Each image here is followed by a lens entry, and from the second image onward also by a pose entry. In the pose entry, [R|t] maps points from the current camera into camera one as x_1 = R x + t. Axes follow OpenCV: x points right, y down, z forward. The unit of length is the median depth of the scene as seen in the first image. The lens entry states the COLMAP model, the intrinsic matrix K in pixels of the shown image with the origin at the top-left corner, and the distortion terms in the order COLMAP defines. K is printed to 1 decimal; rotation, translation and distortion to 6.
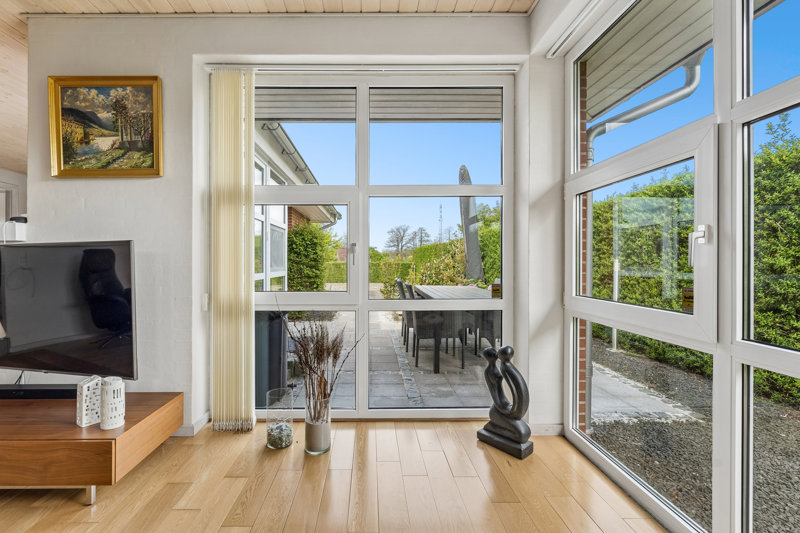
lens RADIAL K [[359.7, 0, 398.6], [0, 359.7, 263.9], [0, 0, 1]] dist [-0.002335, -0.000023]
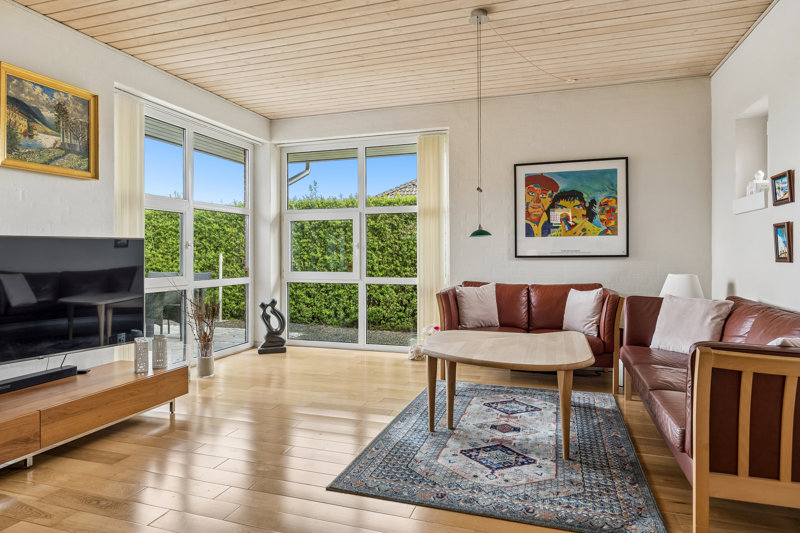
lens RADIAL K [[487.8, 0, 399.6], [0, 487.8, 263.0], [0, 0, 1]] dist [-0.000964, -0.000351]
pose [[0.309810, -0.015227, 0.950677, -1.857997], [0.008226, 0.999877, 0.013335, 0.009828], [-0.950763, 0.003689, 0.309897, -0.414749]]
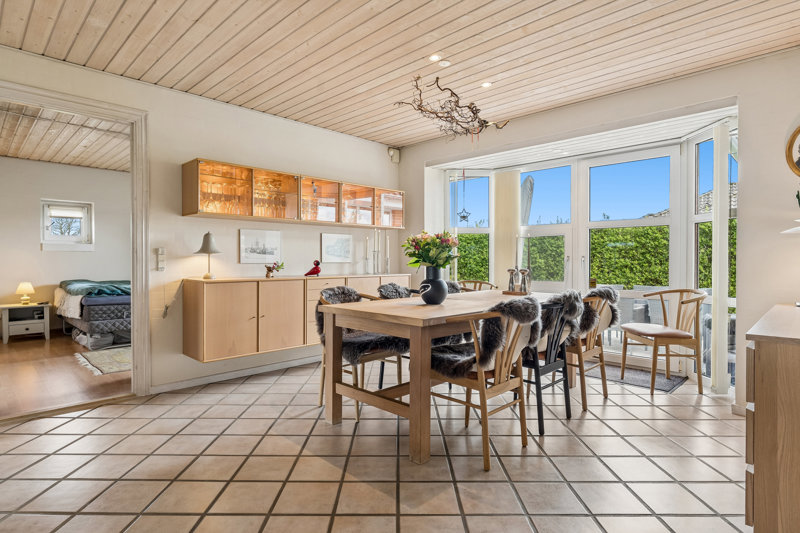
lens RADIAL K [[430.6, 0, 399.7], [0, 430.6, 264.9], [0, 0, 1]] dist [-0.000666, -0.002651]
pose [[0.705842, -0.007214, 0.708332, -2.785410], [0.003805, 0.999972, 0.006393, -0.081845], [-0.708359, -0.001817, 0.705850, 1.235460]]
